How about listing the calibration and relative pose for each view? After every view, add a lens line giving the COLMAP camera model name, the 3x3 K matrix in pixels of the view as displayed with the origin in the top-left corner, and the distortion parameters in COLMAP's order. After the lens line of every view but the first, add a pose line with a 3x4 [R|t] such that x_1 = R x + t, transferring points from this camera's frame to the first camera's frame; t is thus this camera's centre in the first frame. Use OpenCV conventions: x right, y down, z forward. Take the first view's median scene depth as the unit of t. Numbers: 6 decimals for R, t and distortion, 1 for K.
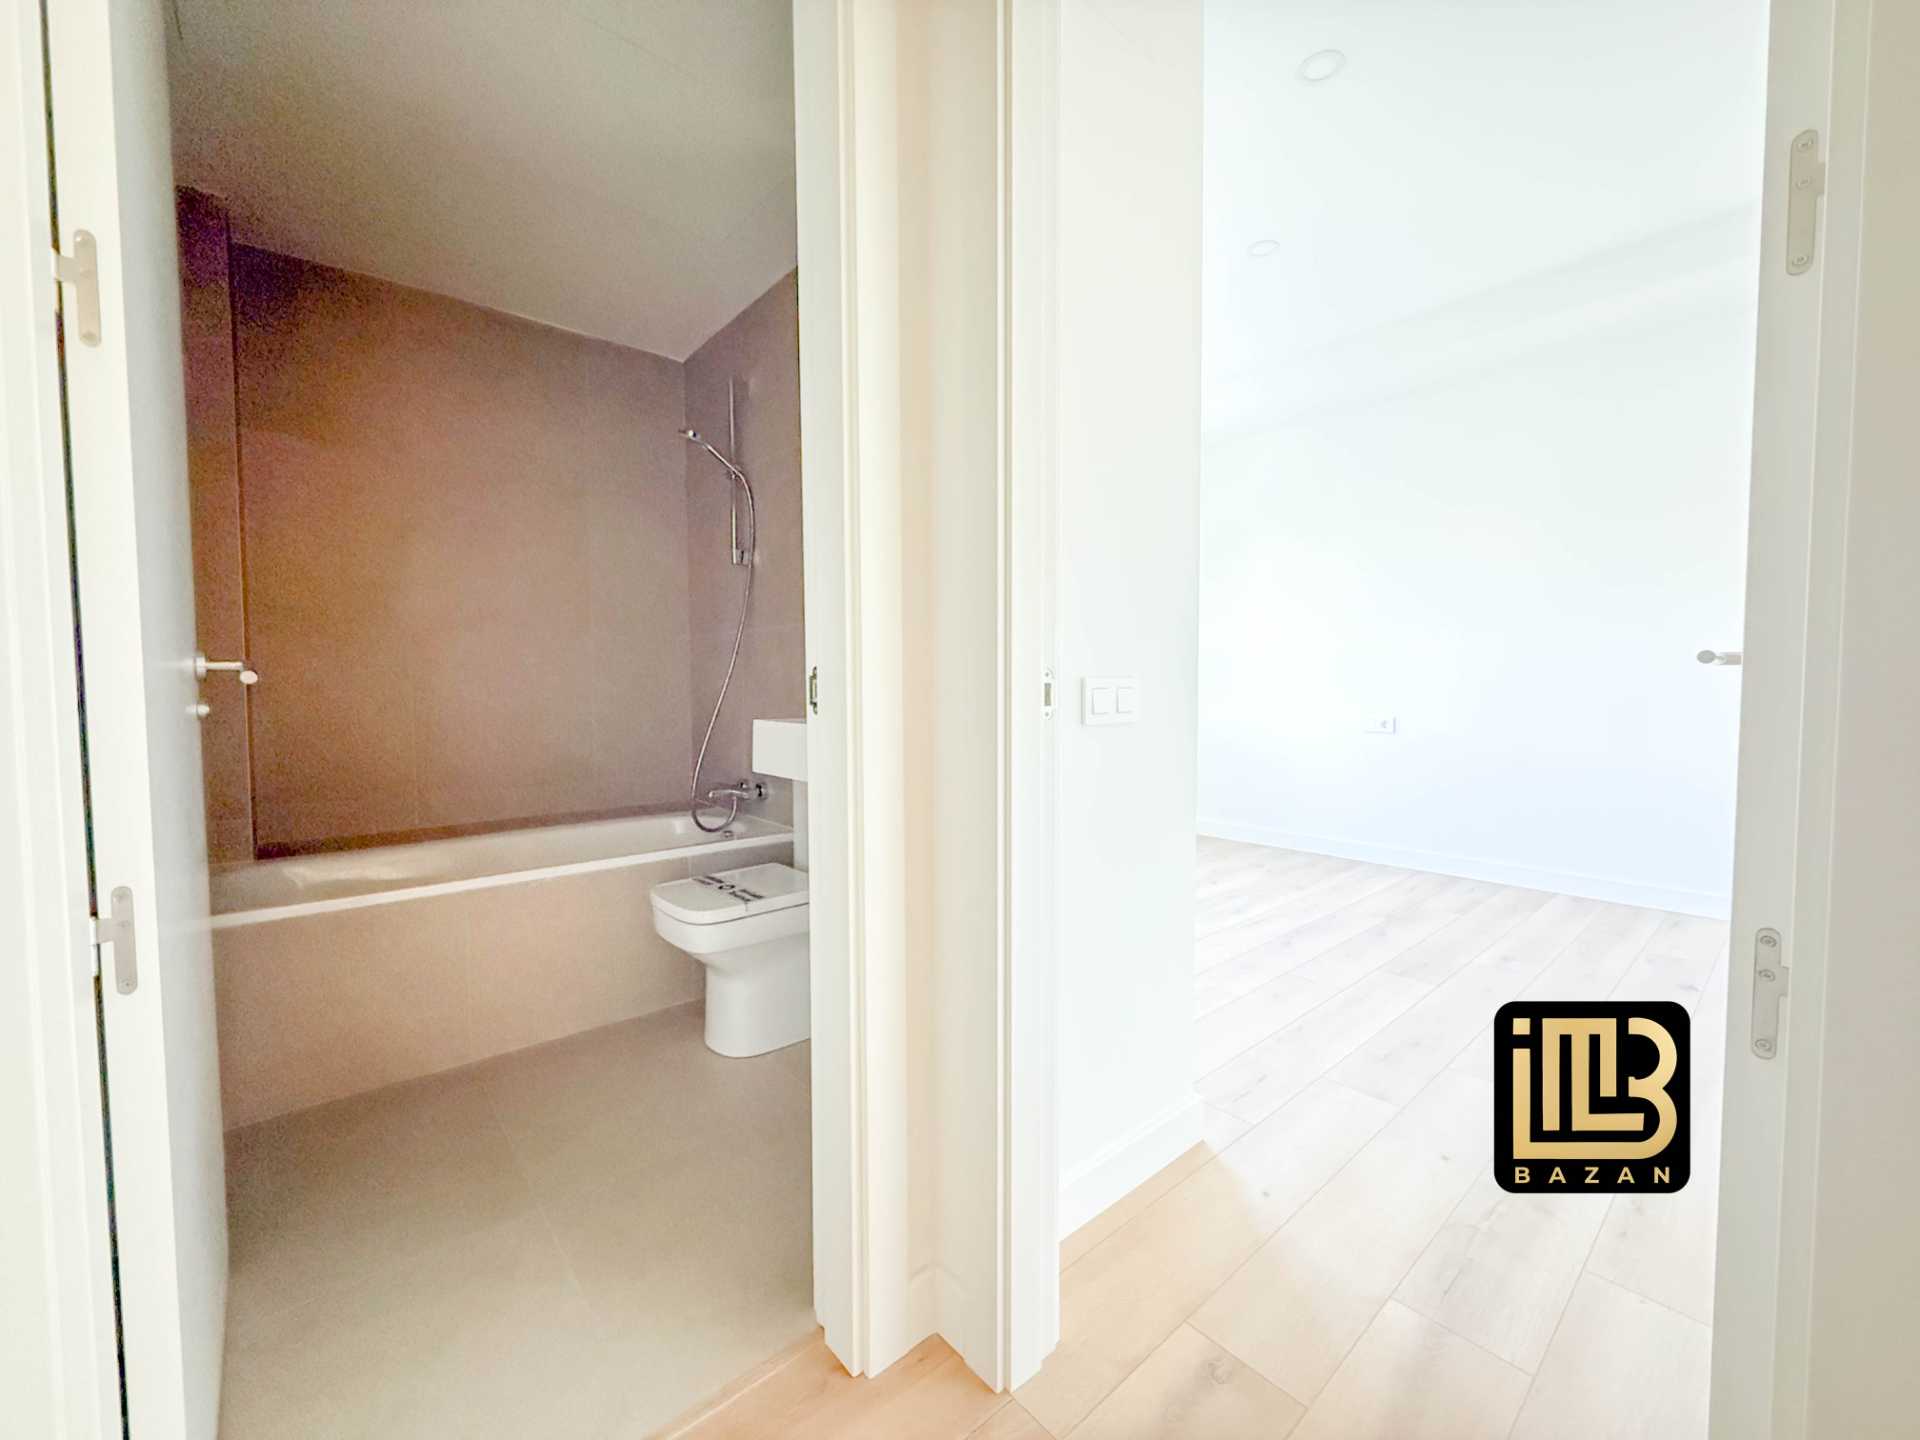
lens RADIAL K [[765.1, 0, 960.0], [0, 765.1, 720.0], [0, 0, 1]] dist [0.001095, 0.000208]
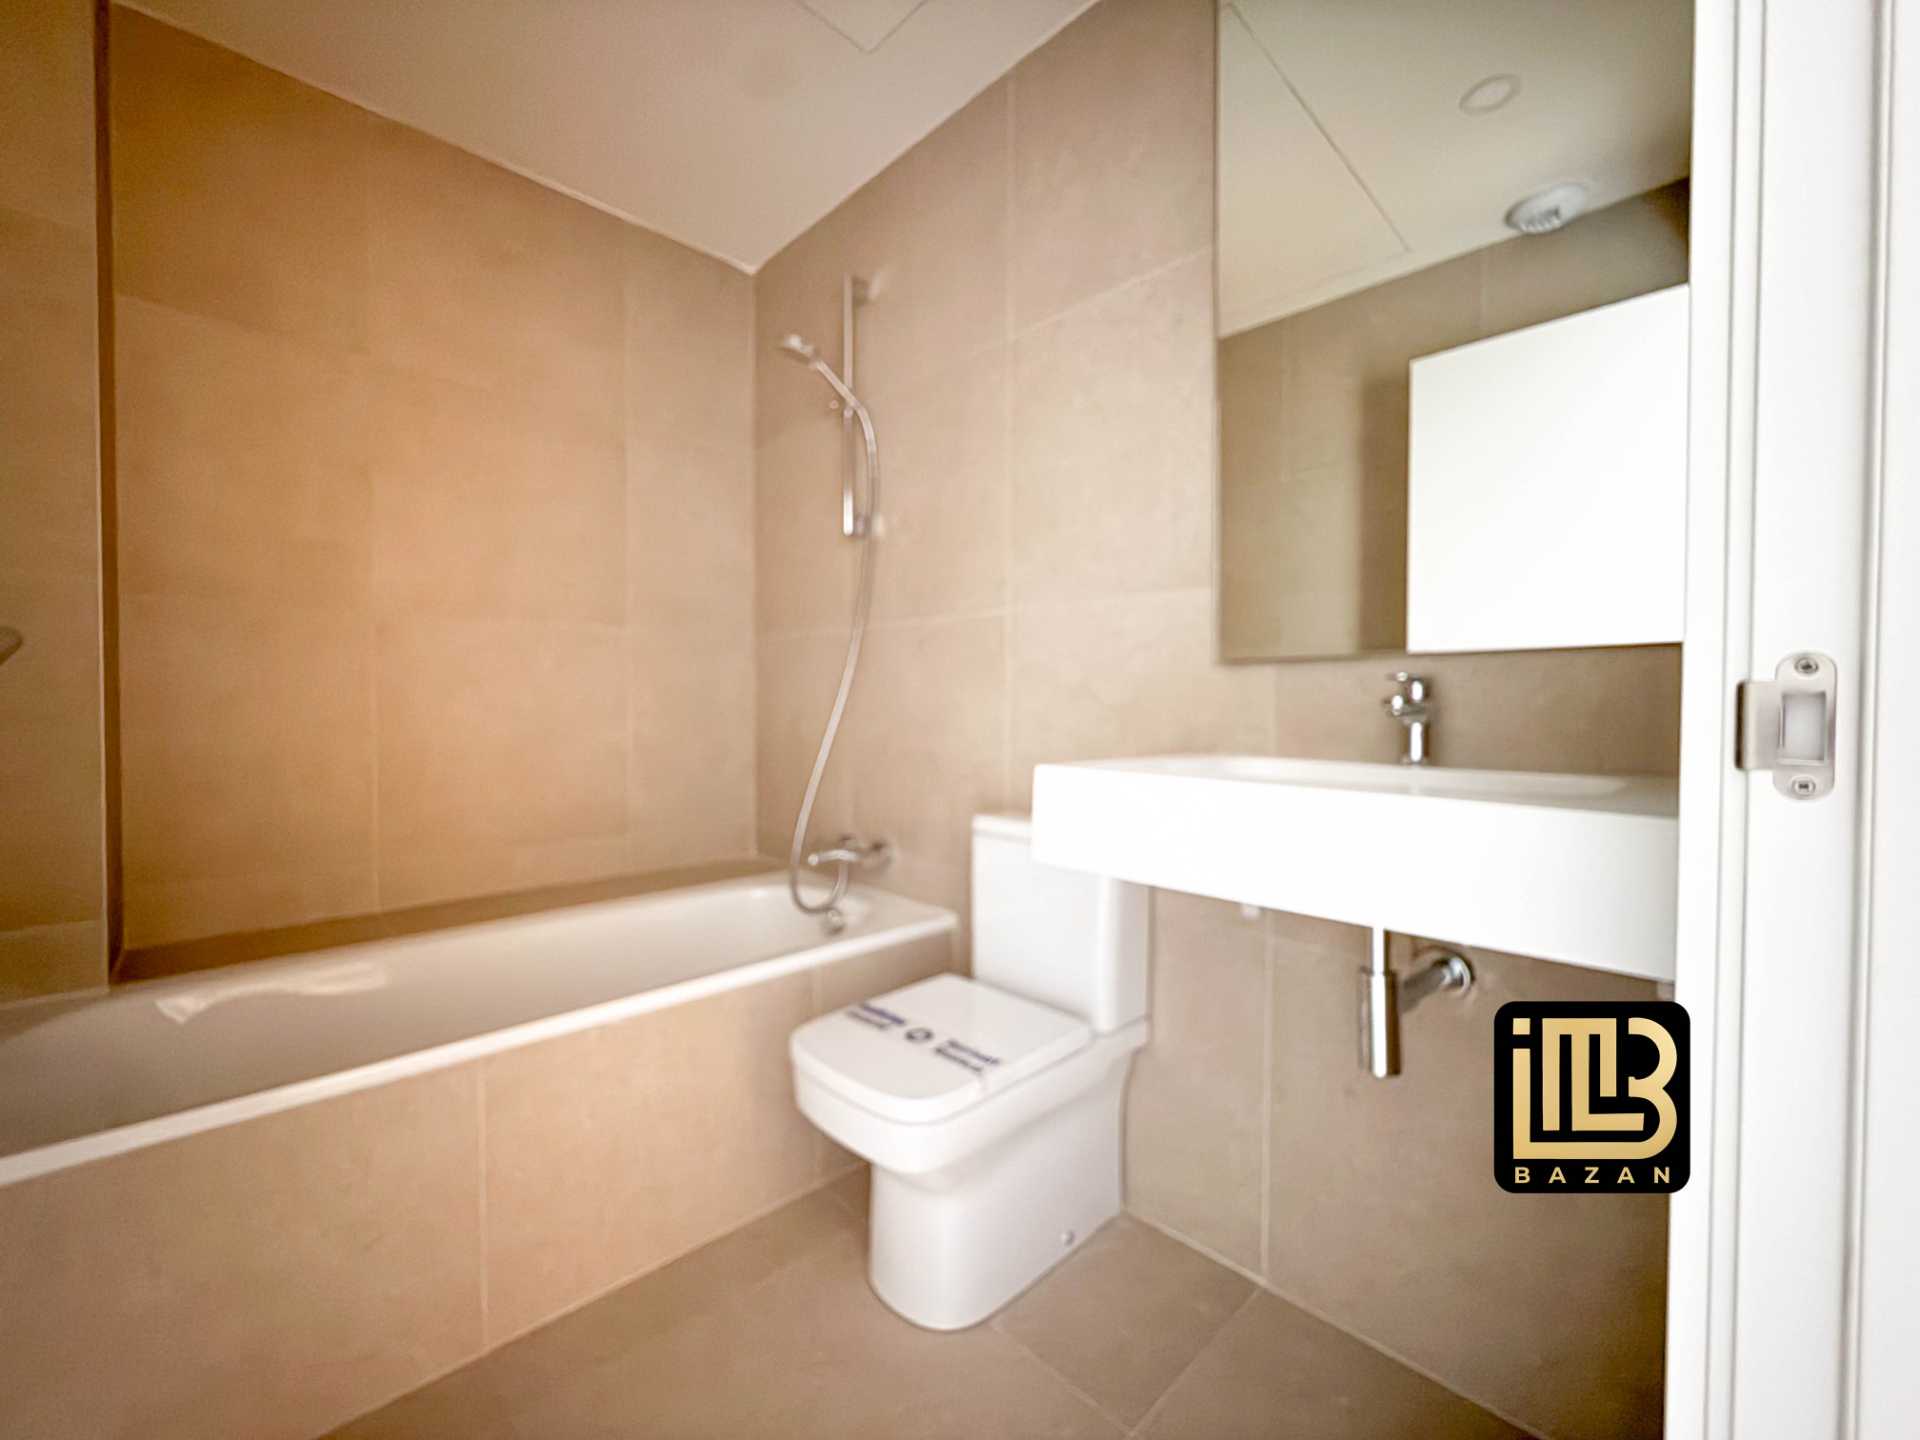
lens RADIAL K [[765.3, 0, 955.0], [0, 765.3, 719.2], [0, 0, 1]] dist [0.000061, -0.000317]
pose [[0.998729, 0.002149, 0.050352, -0.264161], [-0.000772, 0.999626, -0.027349, -0.013648], [-0.050392, 0.027275, 0.998357, 0.331057]]
